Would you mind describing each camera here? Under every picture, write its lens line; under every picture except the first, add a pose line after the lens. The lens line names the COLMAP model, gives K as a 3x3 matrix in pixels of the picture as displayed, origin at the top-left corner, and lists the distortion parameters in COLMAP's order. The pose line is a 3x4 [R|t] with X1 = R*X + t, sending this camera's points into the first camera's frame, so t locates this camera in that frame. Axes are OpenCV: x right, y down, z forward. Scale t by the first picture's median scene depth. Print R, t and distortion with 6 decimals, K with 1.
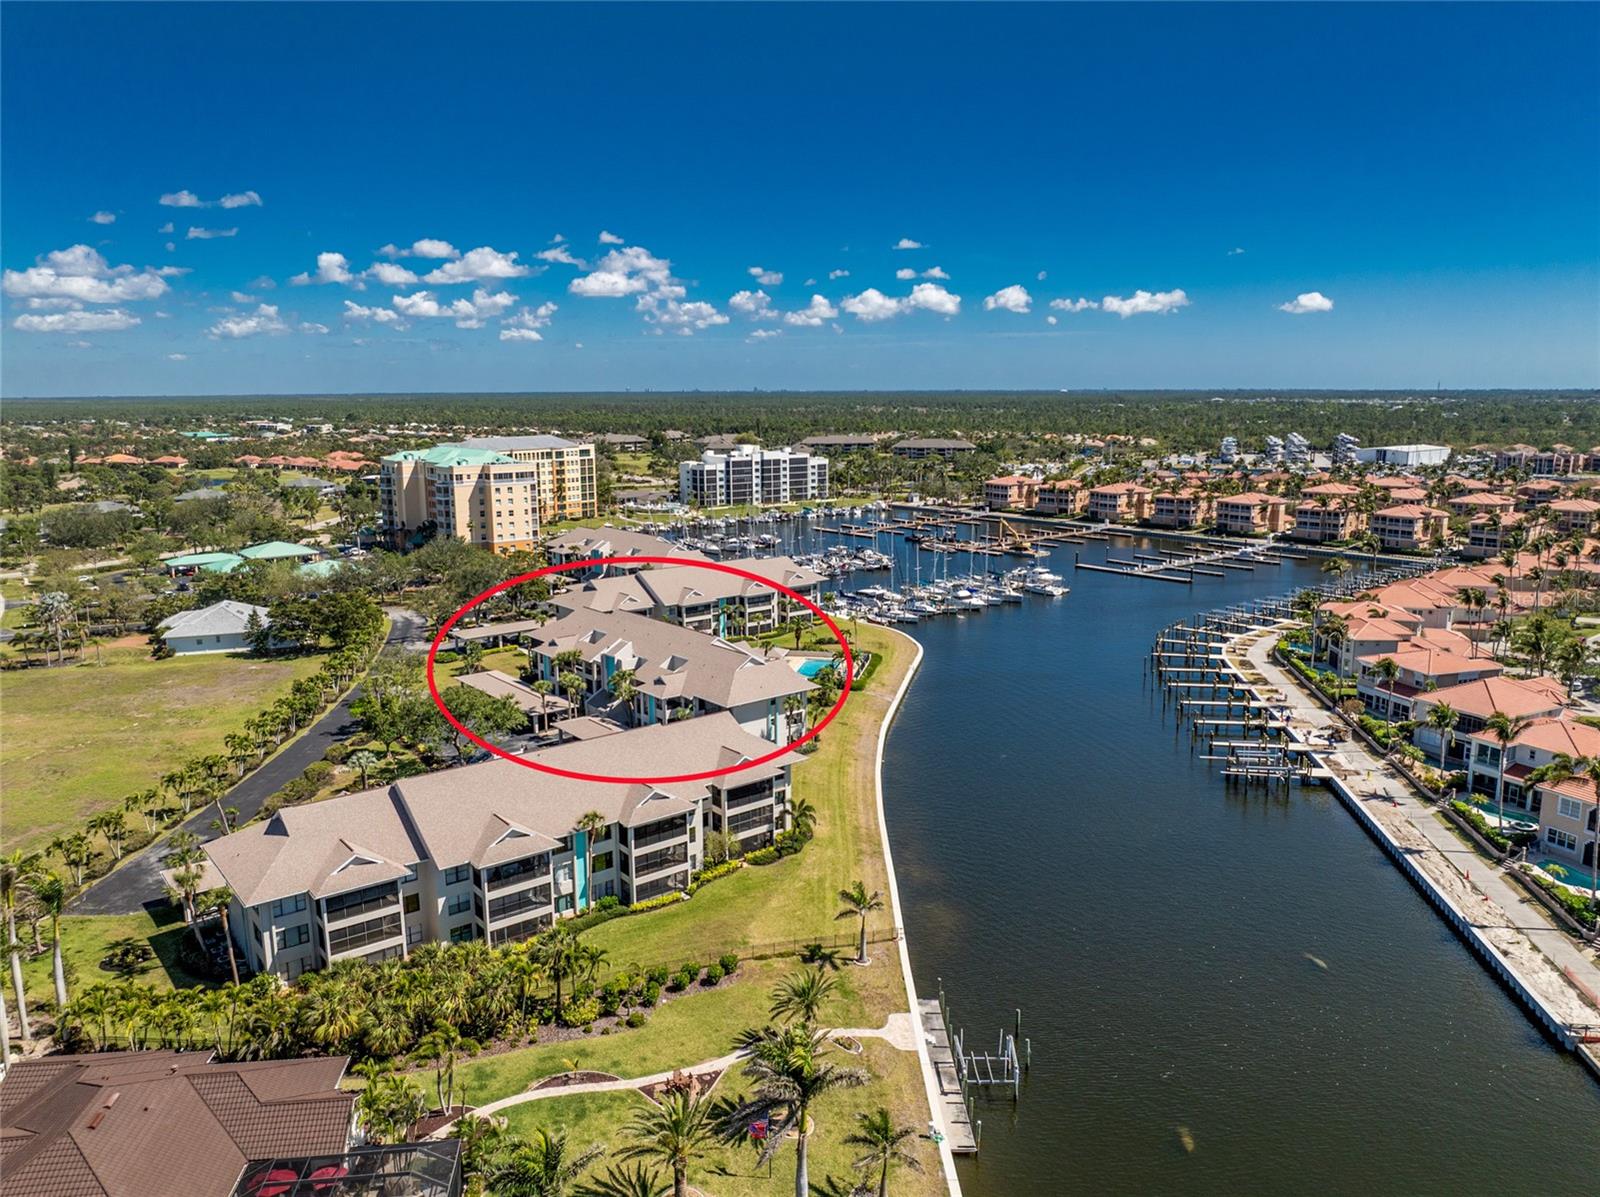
lens RADIAL K [[1139.9, 0, 807.0], [0, 1139.9, 601.1], [0, 0, 1]] dist [-0.022586, -0.024600]
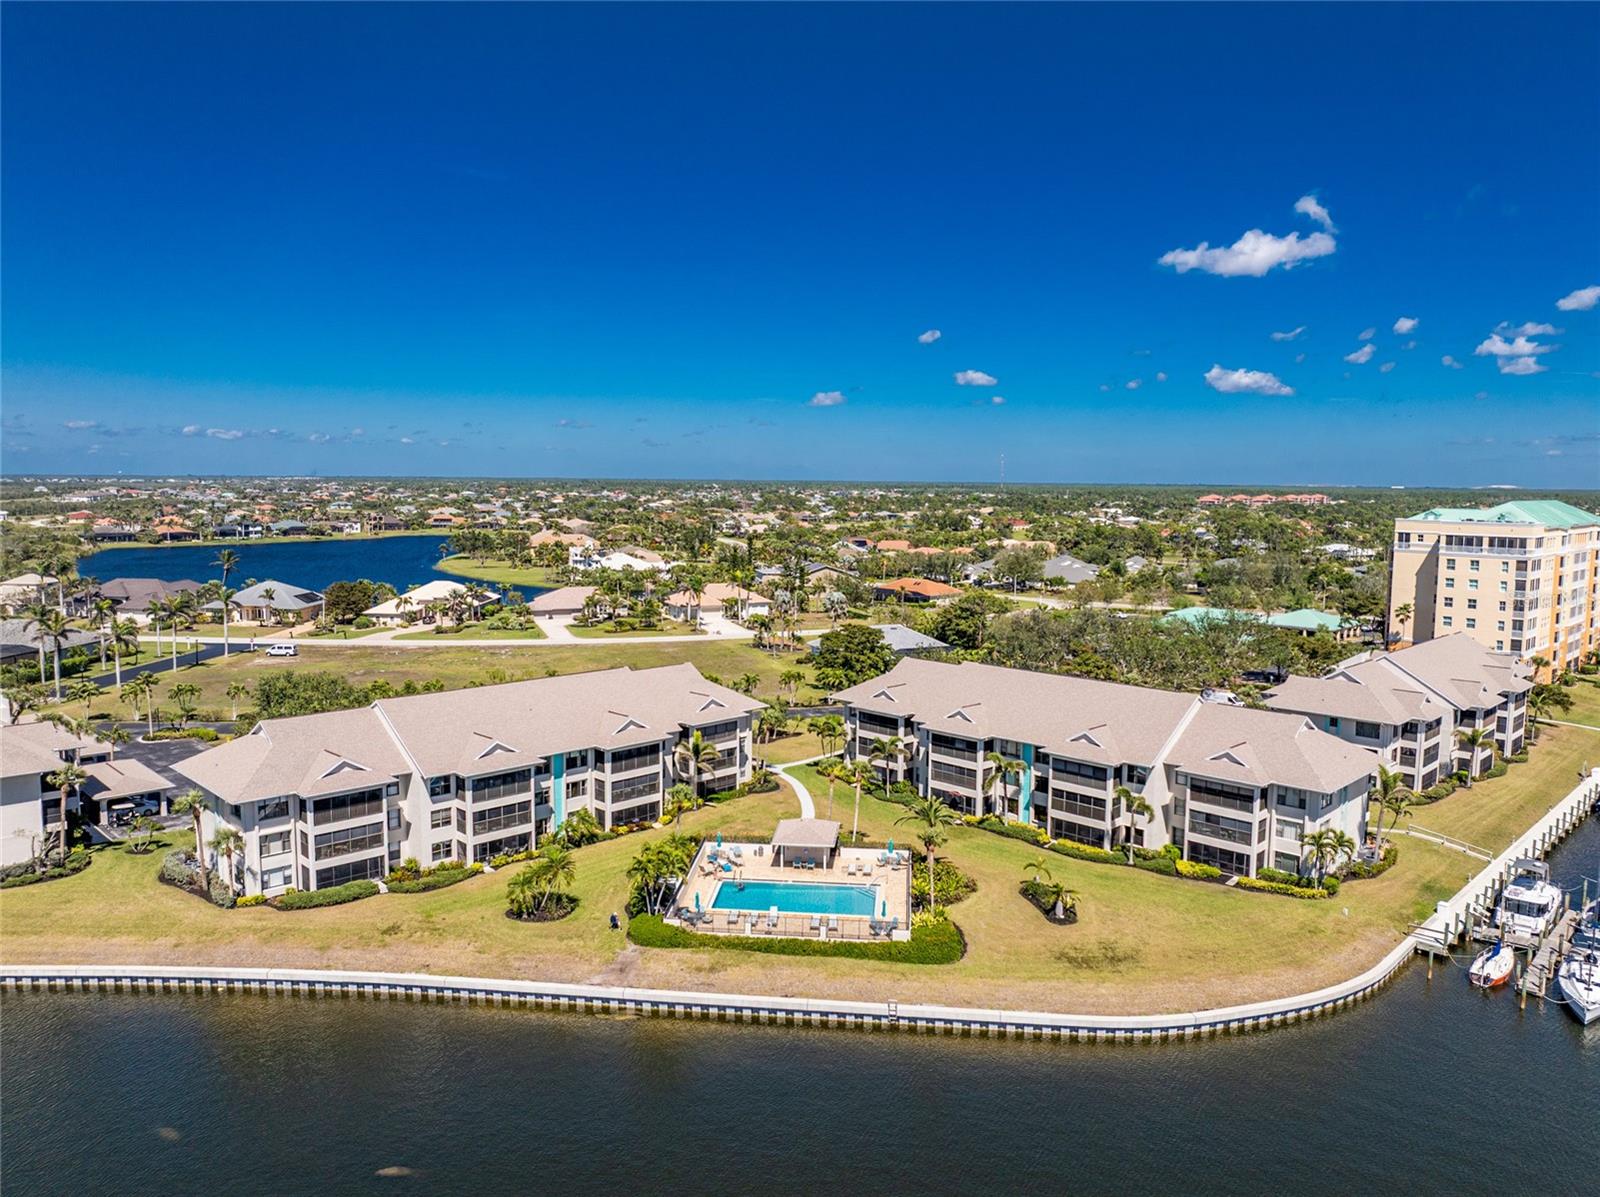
lens RADIAL K [[1139.9, 0, 807.0], [0, 1139.9, 601.1], [0, 0, 1]] dist [-0.022586, -0.024600]
pose [[0.114385, 0.108893, -0.987450, 0.210272], [-0.192252, 0.977611, 0.085537, -0.046472], [0.974656, 0.180055, 0.132759, 0.434375]]
